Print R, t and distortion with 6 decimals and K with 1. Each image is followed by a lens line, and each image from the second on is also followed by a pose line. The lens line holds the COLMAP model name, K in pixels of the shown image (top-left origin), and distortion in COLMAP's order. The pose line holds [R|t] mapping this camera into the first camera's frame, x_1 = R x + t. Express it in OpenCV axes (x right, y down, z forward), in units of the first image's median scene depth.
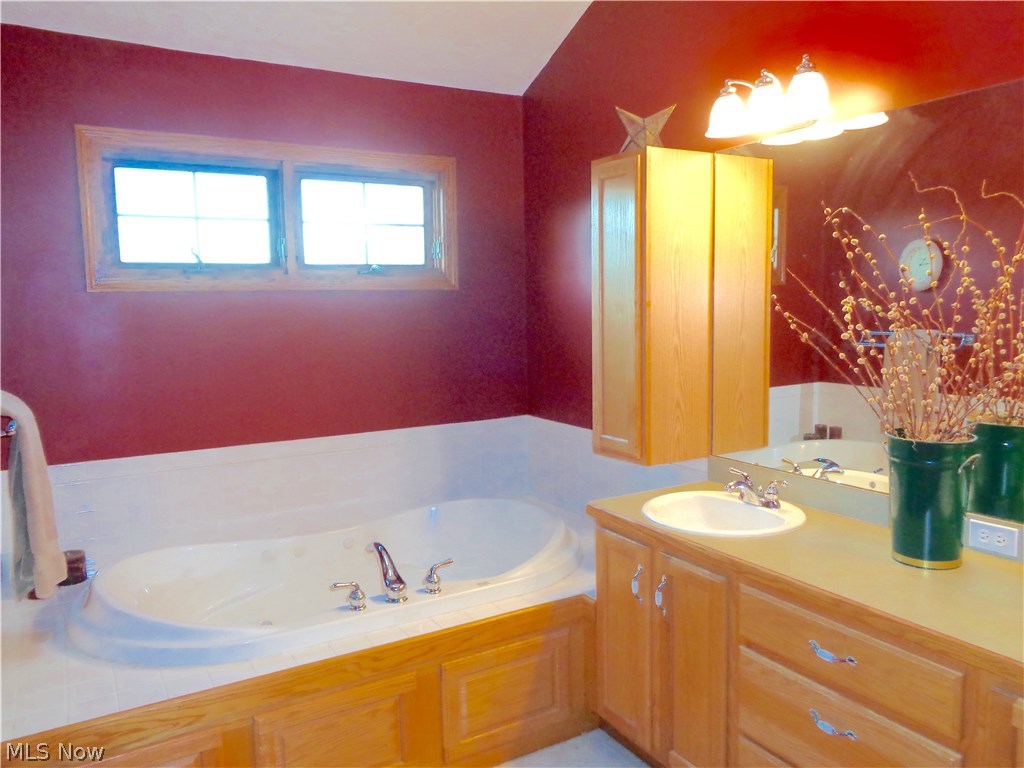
lens RADIAL K [[766.4, 0, 512.0], [0, 766.4, 384.0], [0, 0, 1]] dist [0.003807, 0.001049]
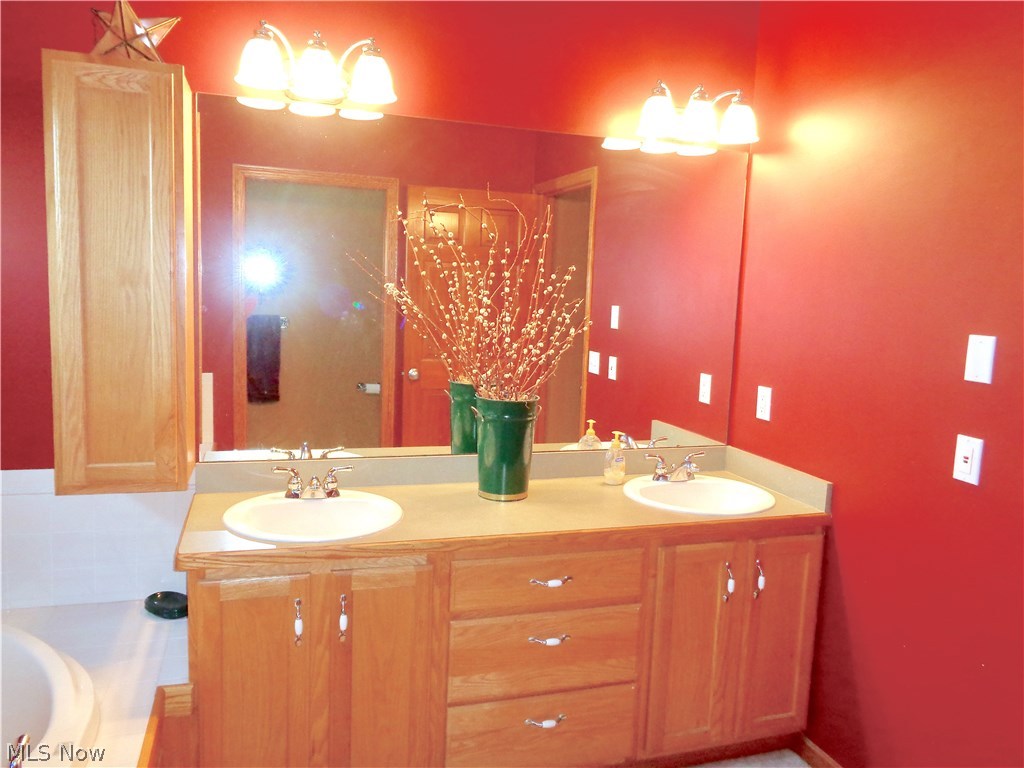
lens RADIAL K [[766.4, 0, 512.0], [0, 766.4, 384.0], [0, 0, 1]] dist [0.003807, 0.001049]
pose [[0.210255, -0.085215, 0.973926, -0.542868], [0.062860, 0.995311, 0.073515, -0.036851], [-0.975624, 0.045764, 0.214626, 0.569337]]
